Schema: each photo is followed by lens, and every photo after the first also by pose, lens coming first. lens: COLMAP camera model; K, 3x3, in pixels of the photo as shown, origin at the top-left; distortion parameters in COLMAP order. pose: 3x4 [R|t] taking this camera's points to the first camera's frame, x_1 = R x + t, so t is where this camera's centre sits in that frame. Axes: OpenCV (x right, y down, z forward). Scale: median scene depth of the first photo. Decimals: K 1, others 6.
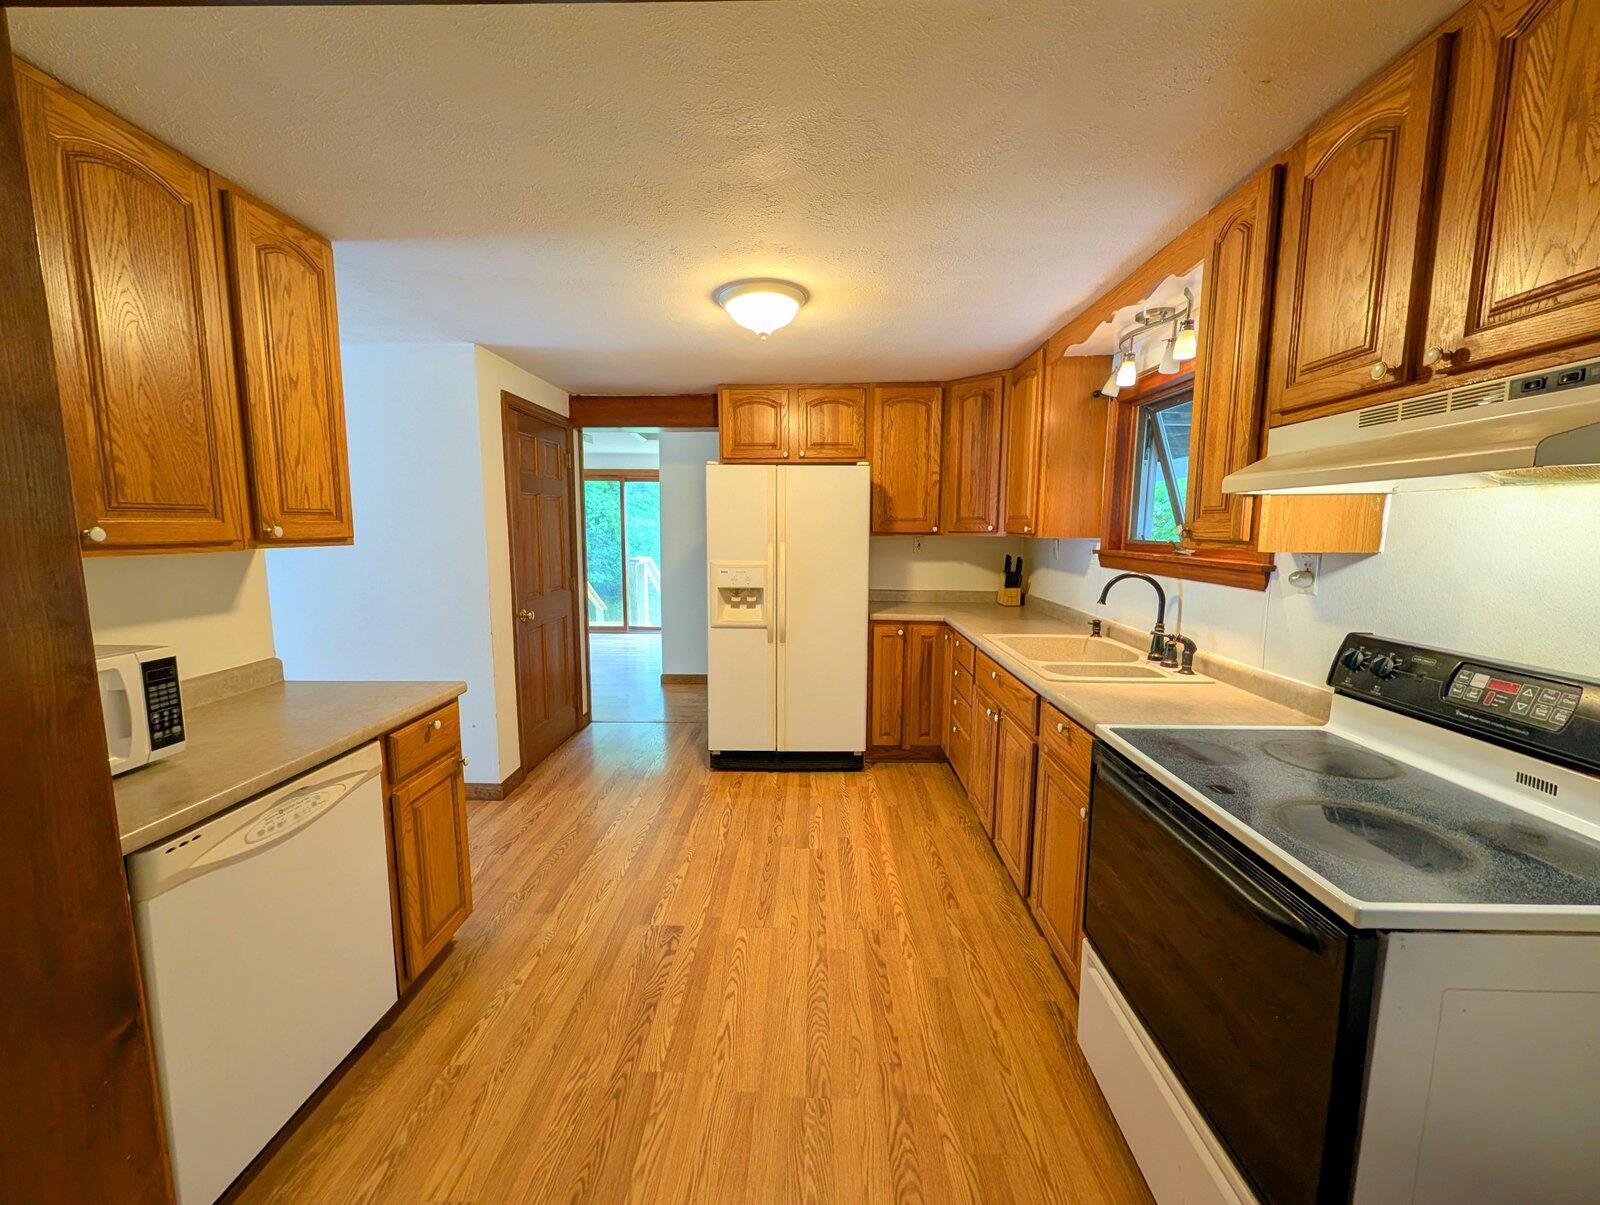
lens RADIAL K [[614.7, 0, 805.3], [0, 614.7, 599.2], [0, 0, 1]] dist [-0.000317, 0.000000]
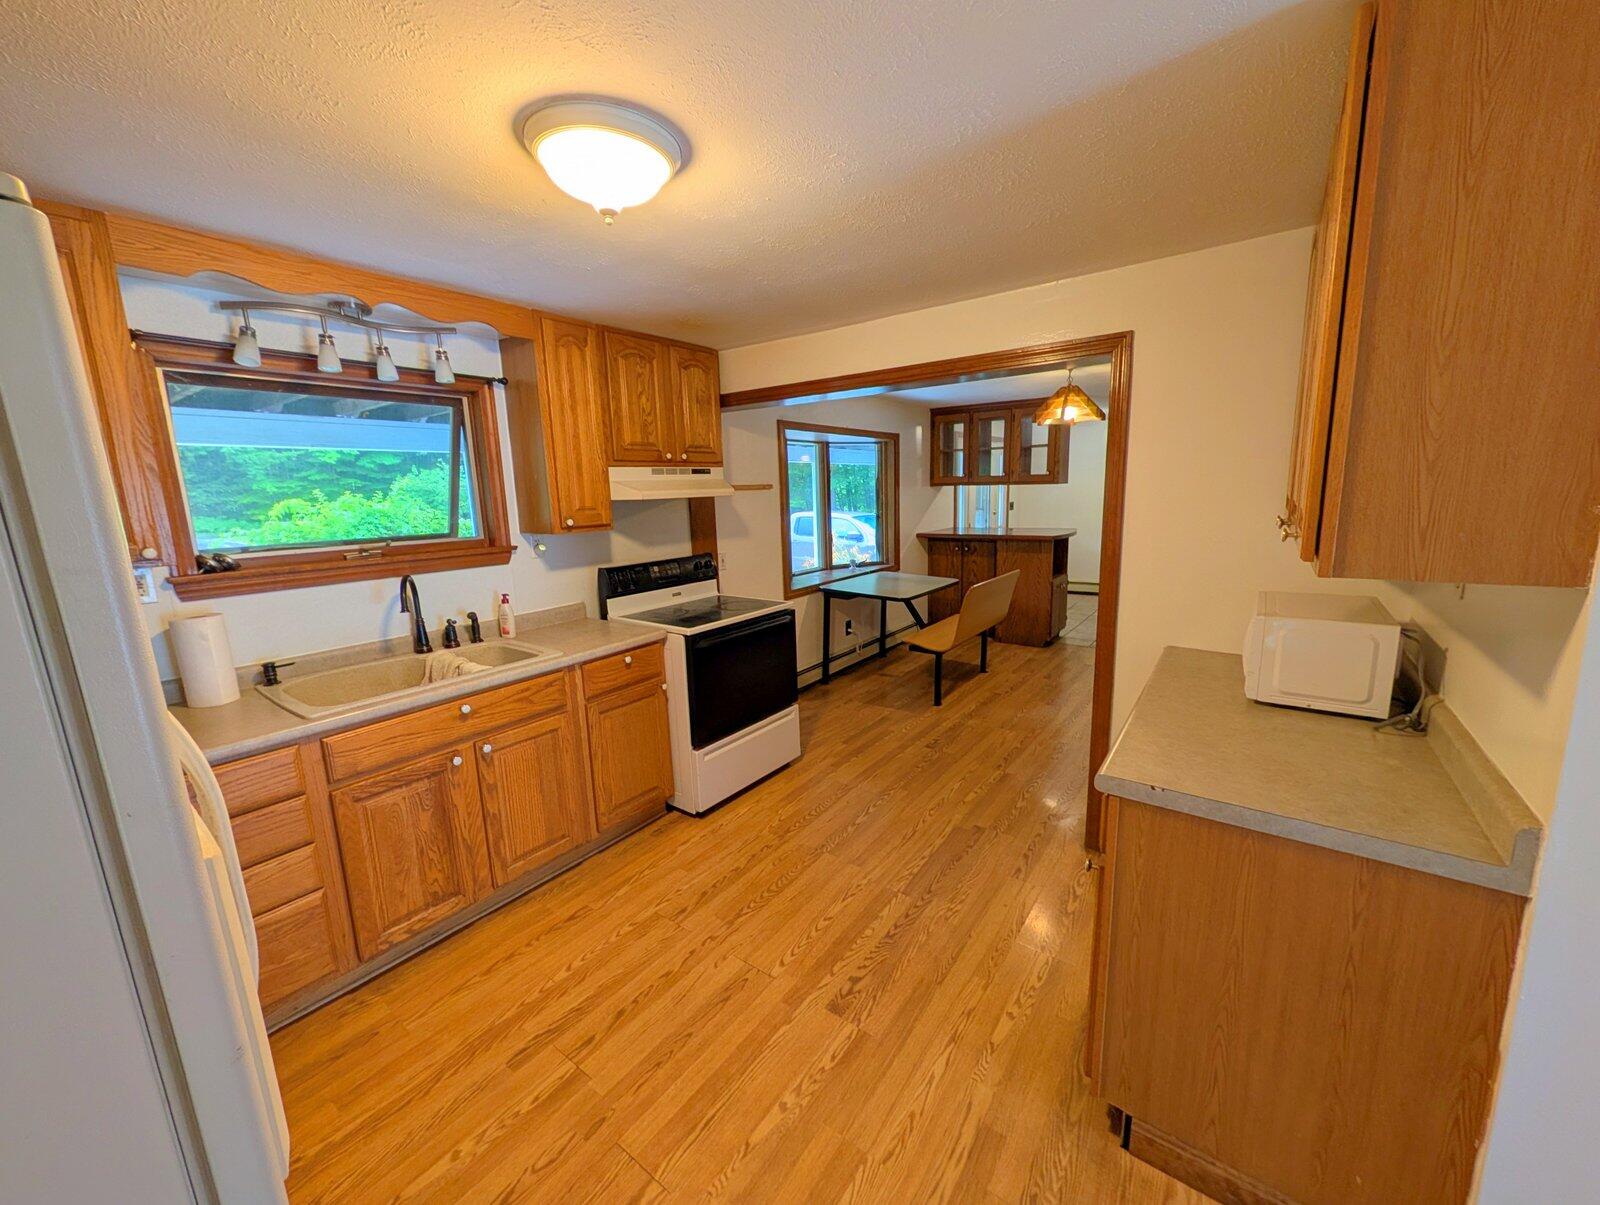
lens RADIAL K [[614.7, 0, 805.3], [0, 614.7, 599.2], [0, 0, 1]] dist [-0.000317, 0.000000]
pose [[-0.814383, -0.085788, 0.573952, -0.622526], [0.093094, 0.956893, 0.275117, -0.238935], [-0.572813, 0.277482, -0.771291, 1.541208]]
